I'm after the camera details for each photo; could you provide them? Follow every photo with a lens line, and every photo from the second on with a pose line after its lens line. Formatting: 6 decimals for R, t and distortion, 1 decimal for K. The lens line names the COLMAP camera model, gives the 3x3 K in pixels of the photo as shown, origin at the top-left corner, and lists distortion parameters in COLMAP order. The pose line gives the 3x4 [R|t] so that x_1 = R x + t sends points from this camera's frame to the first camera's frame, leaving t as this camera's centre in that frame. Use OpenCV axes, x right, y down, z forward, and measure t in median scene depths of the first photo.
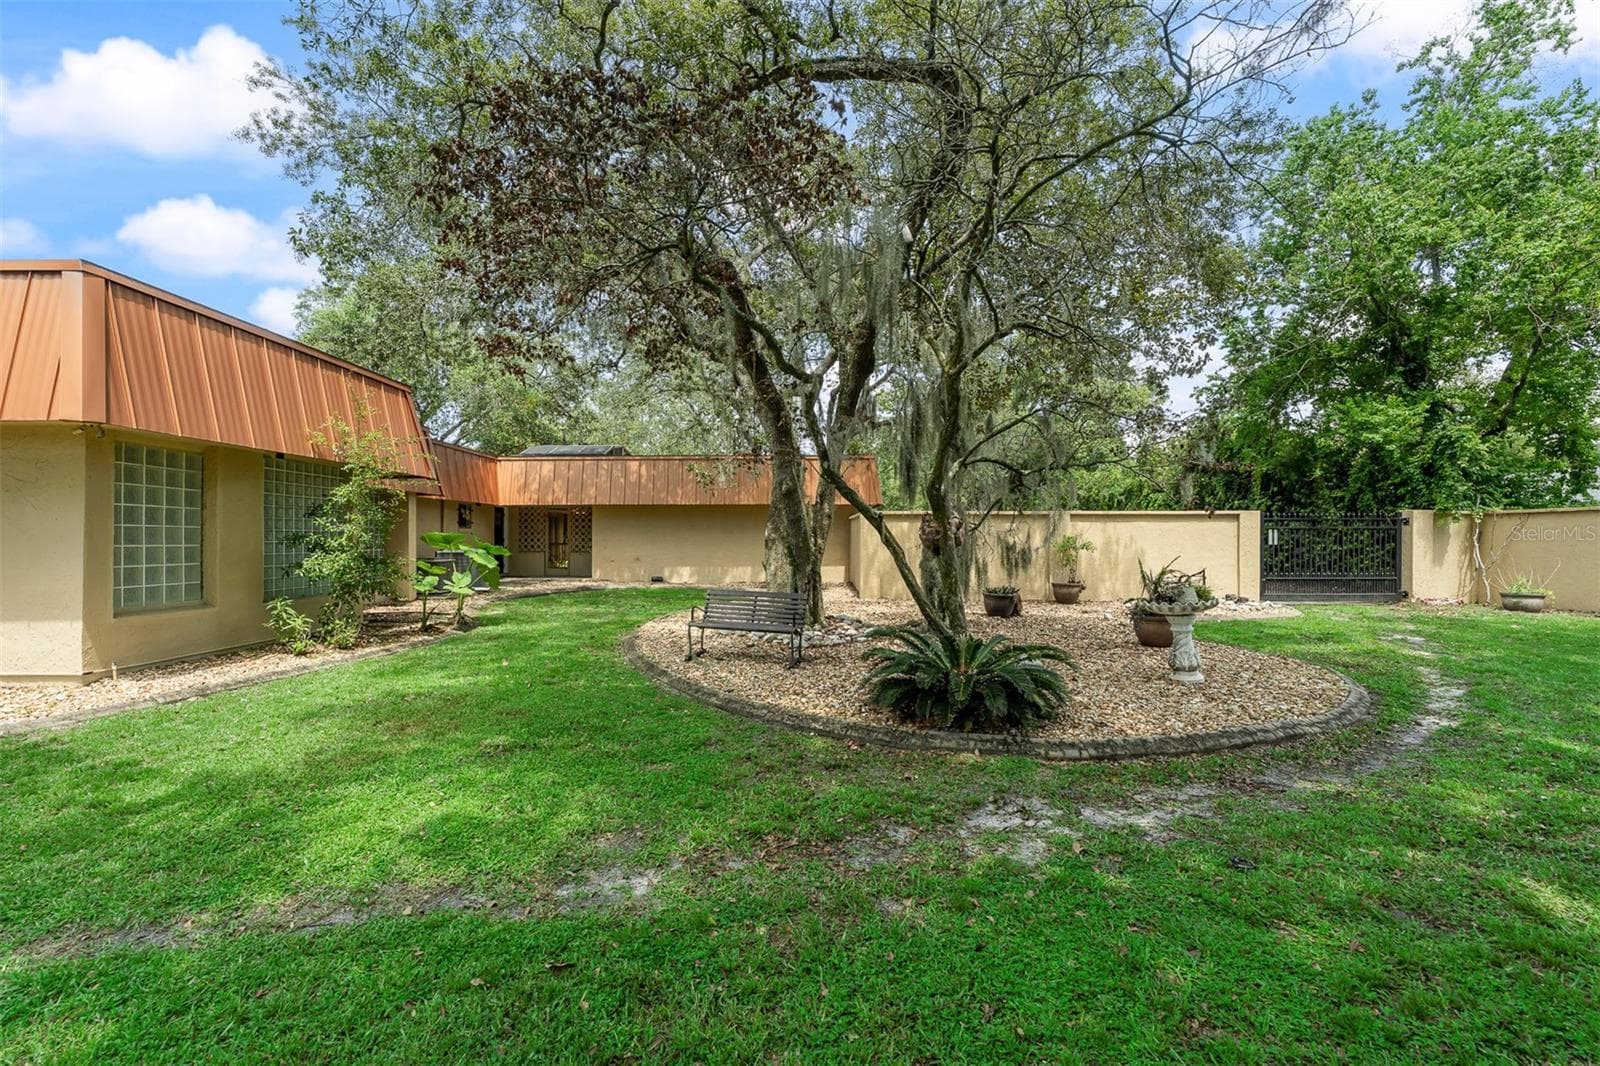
lens RADIAL K [[719.4, 0, 792.8], [0, 719.4, 523.3], [0, 0, 1]] dist [-0.001385, 0.000065]
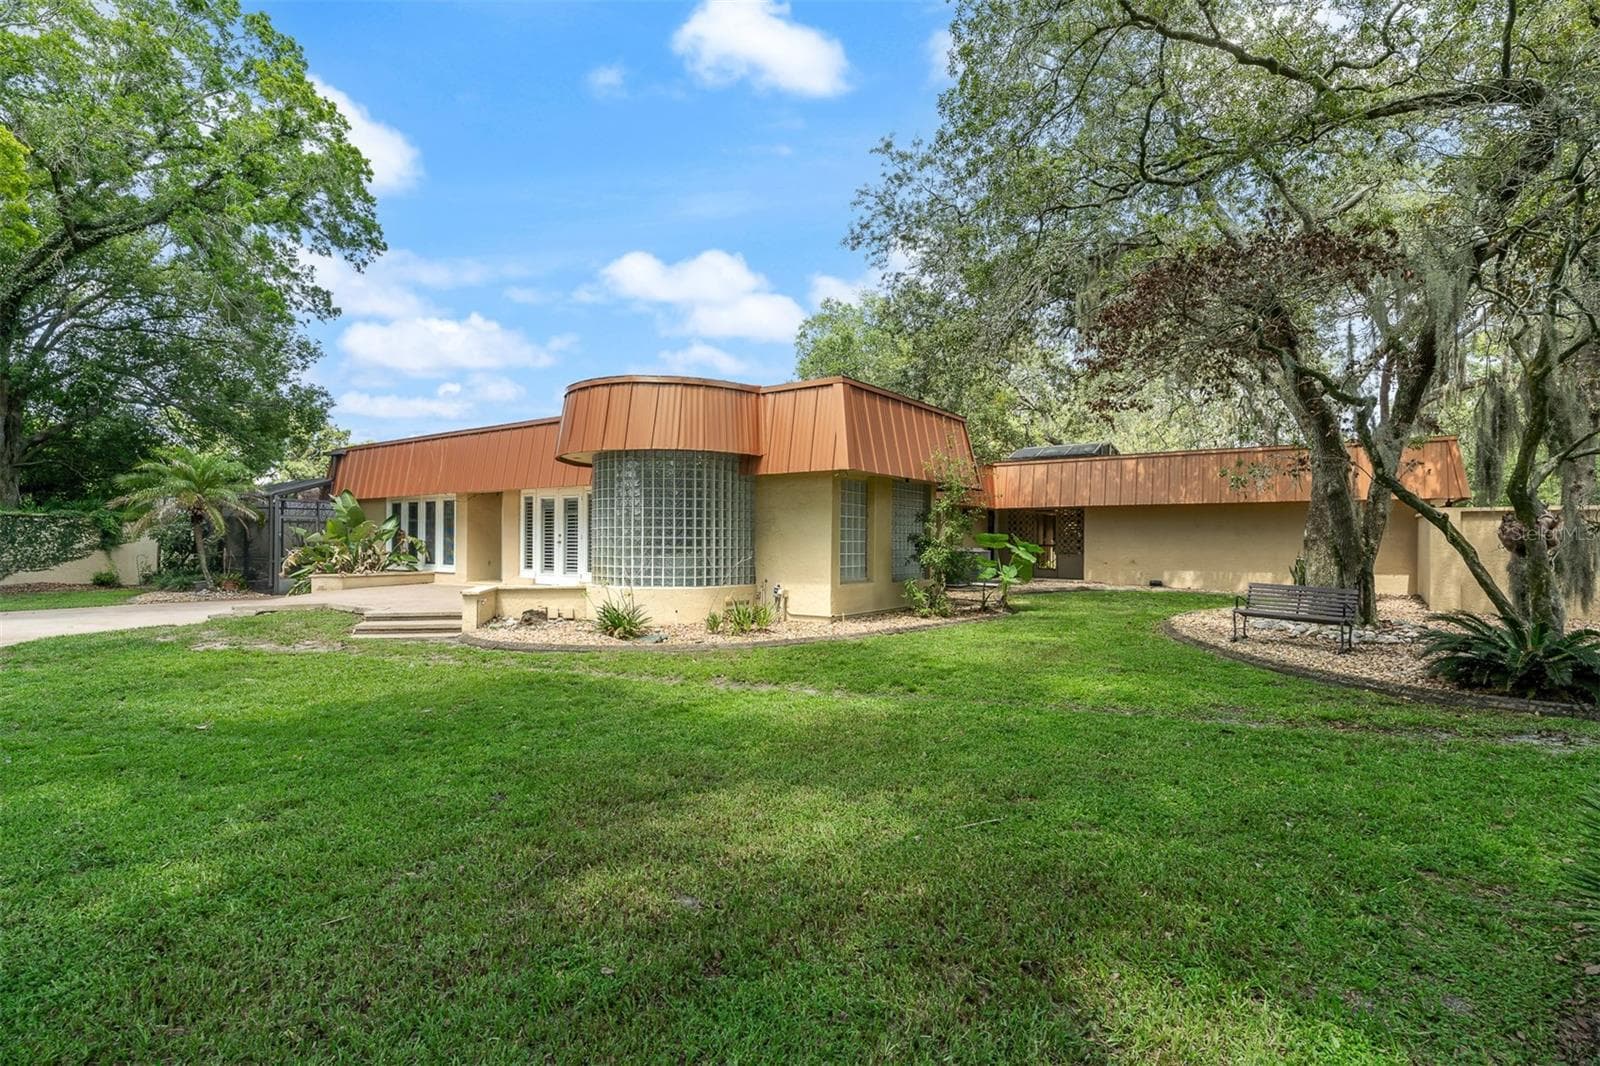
lens RADIAL K [[759.3, 0, 800.0], [0, 759.3, 533.0], [0, 0, 1]] dist [-0.003075, -0.000645]
pose [[0.821508, -0.001101, -0.570196, -0.019168], [0.007533, 0.999932, 0.008923, -0.002655], [0.570147, -0.011625, 0.821460, -0.396482]]
